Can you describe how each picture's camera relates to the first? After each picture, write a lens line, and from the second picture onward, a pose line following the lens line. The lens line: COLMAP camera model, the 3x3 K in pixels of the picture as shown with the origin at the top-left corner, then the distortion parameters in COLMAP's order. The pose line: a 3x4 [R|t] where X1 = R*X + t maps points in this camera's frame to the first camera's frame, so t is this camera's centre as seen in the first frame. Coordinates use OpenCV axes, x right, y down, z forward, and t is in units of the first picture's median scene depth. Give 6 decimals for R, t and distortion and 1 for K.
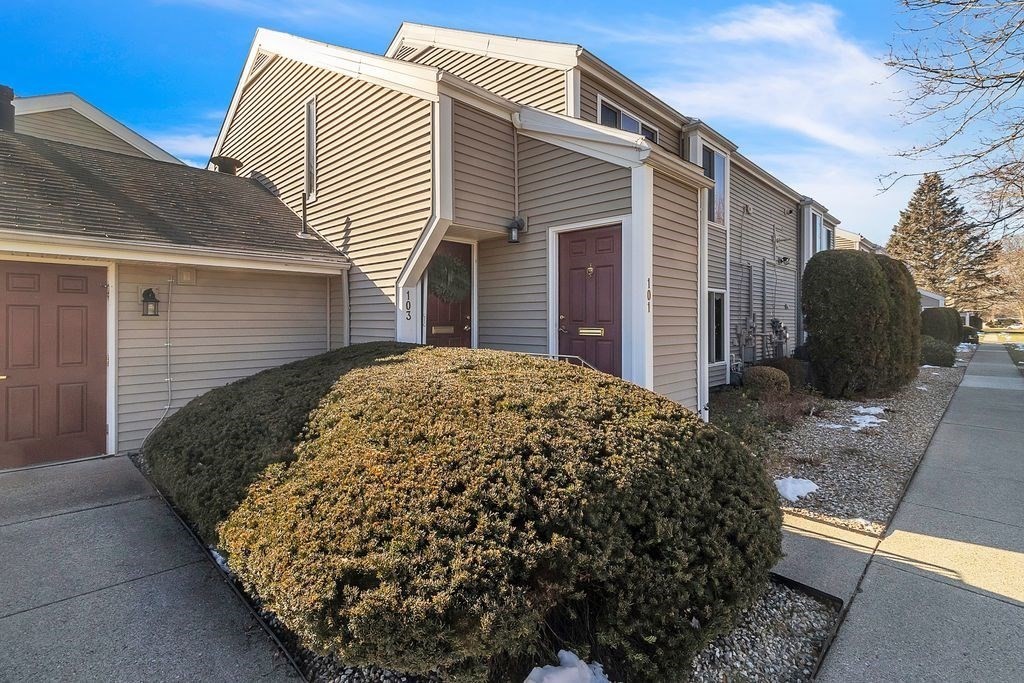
lens RADIAL K [[487.9, 0, 519.9], [0, 487.9, 321.9], [0, 0, 1]] dist [-0.000318, 0.000683]
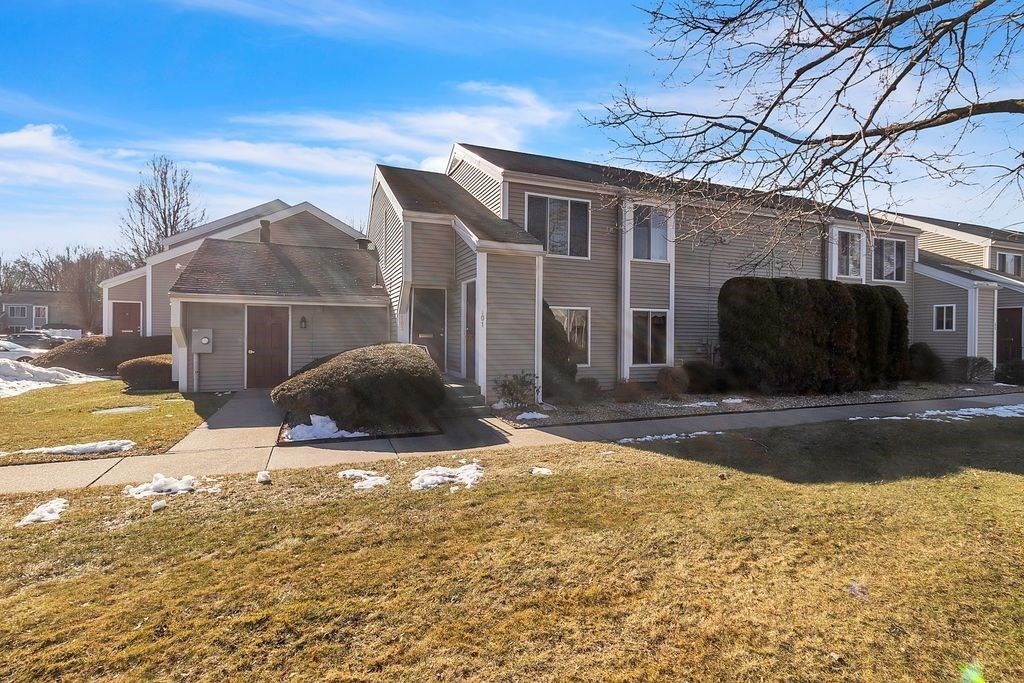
lens RADIAL K [[487.9, 0, 509.5], [0, 487.9, 338.5], [0, 0, 1]] dist [-0.000318, 0.000683]
pose [[0.908400, 0.011611, -0.417941, 1.023291], [-0.008675, 0.999923, 0.008924, 0.007290], [0.418012, -0.004481, 0.908430, -0.636123]]
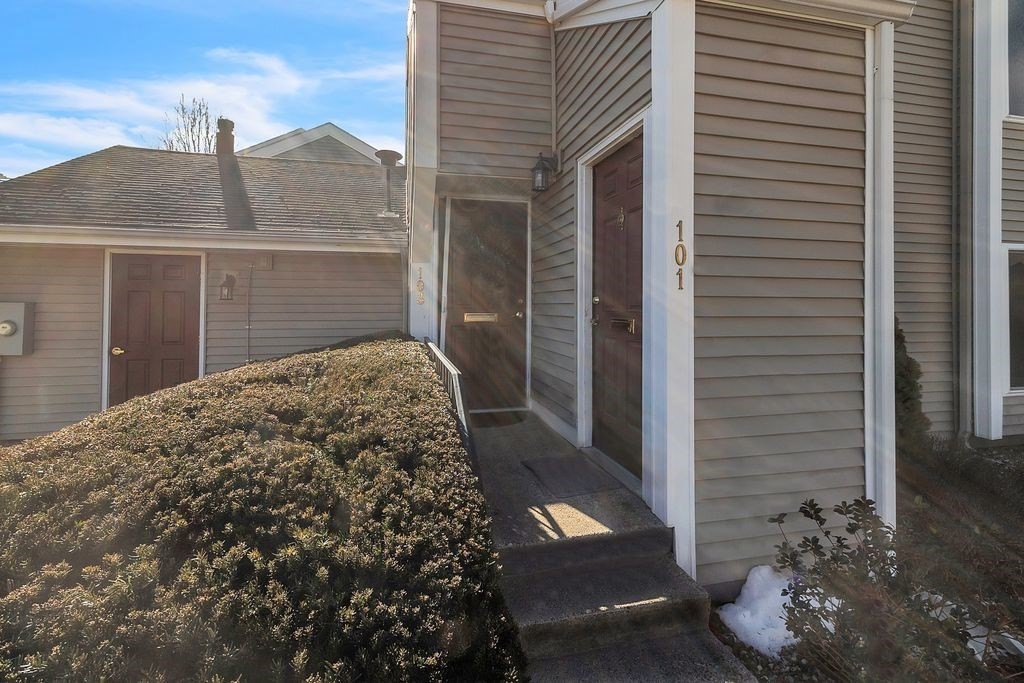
lens RADIAL K [[487.9, 0, 518.3], [0, 487.9, 300.7], [0, 0, 1]] dist [-0.000318, 0.000683]
pose [[0.839538, -0.001845, -0.543297, 0.344351], [-0.004701, 0.999932, -0.010659, -0.002124], [0.543280, 0.011503, 0.839473, 0.428871]]
